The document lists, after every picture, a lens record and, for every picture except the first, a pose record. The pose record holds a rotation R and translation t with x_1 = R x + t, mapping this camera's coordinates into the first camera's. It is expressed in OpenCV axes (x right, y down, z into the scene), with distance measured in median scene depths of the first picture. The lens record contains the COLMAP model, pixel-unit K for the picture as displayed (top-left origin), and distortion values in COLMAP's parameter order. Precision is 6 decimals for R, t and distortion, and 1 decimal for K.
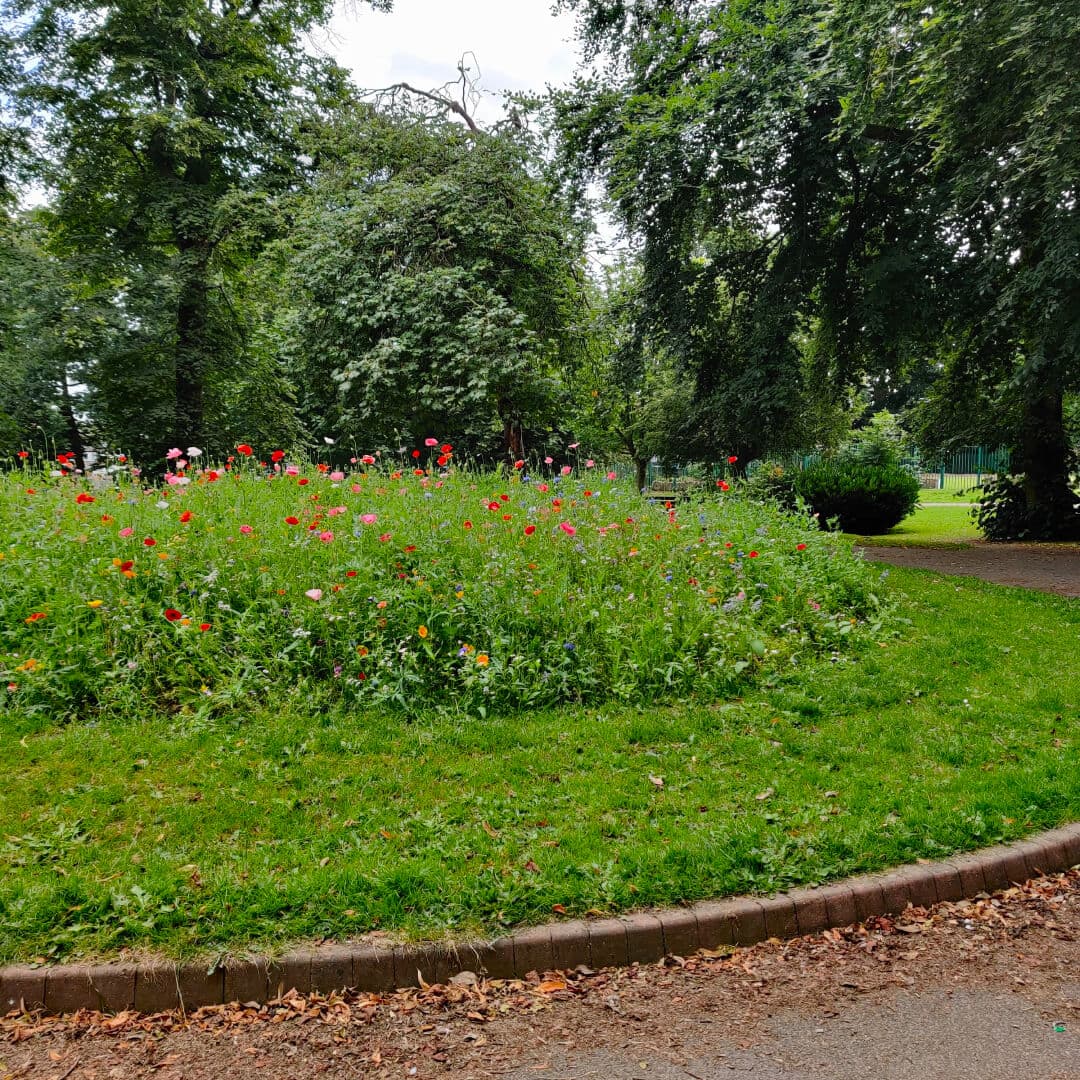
lens RADIAL K [[1105.8, 0, 540.0], [0, 1105.8, 540.0], [0, 0, 1]] dist [0.019771, 0.024849]
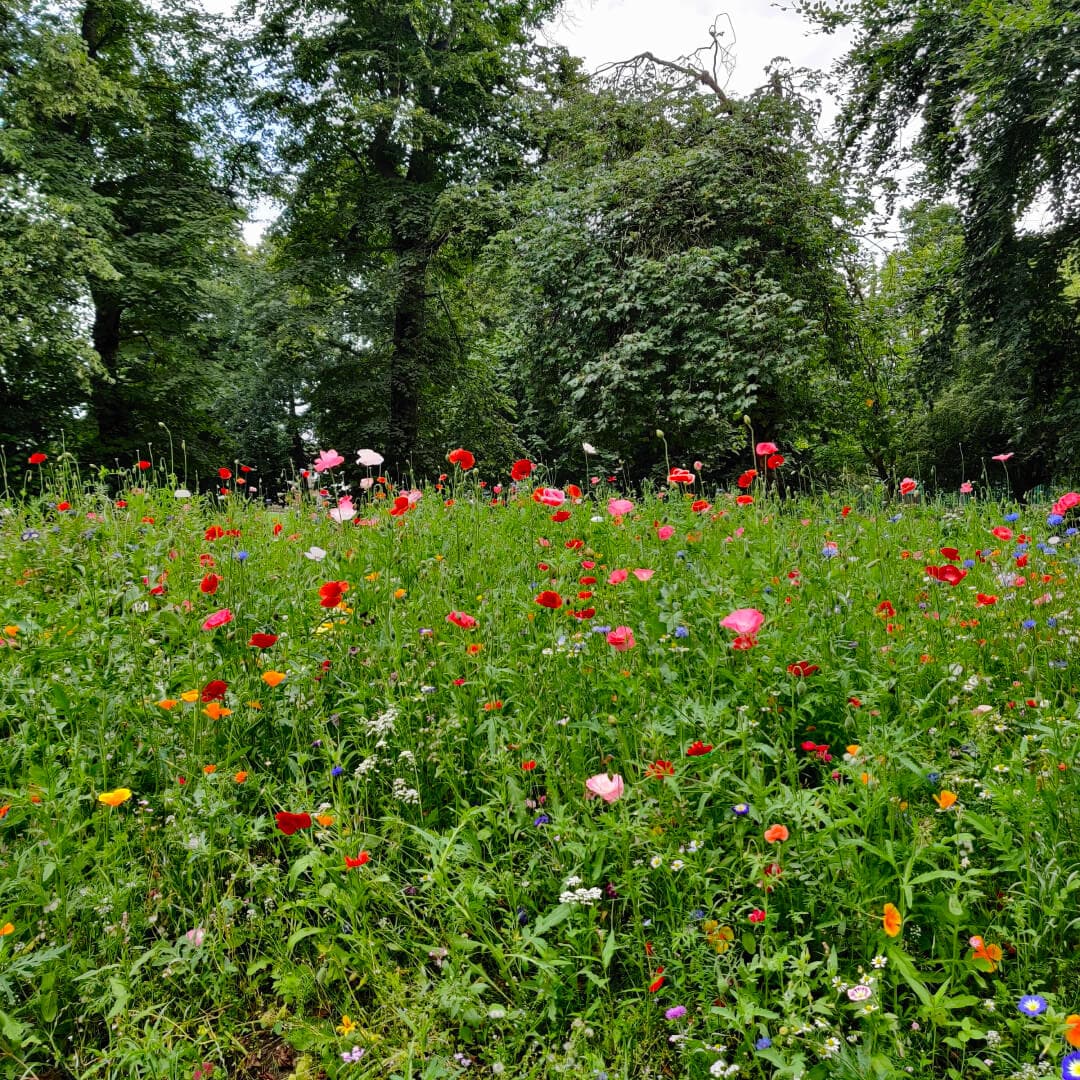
lens RADIAL K [[1105.8, 0, 540.0], [0, 1105.8, 540.0], [0, 0, 1]] dist [0.019771, 0.024849]
pose [[0.982374, 0.022299, -0.185594, -0.045143], [-0.026042, 0.999503, -0.017755, -0.011414], [0.185106, 0.022275, 0.982466, 0.169916]]
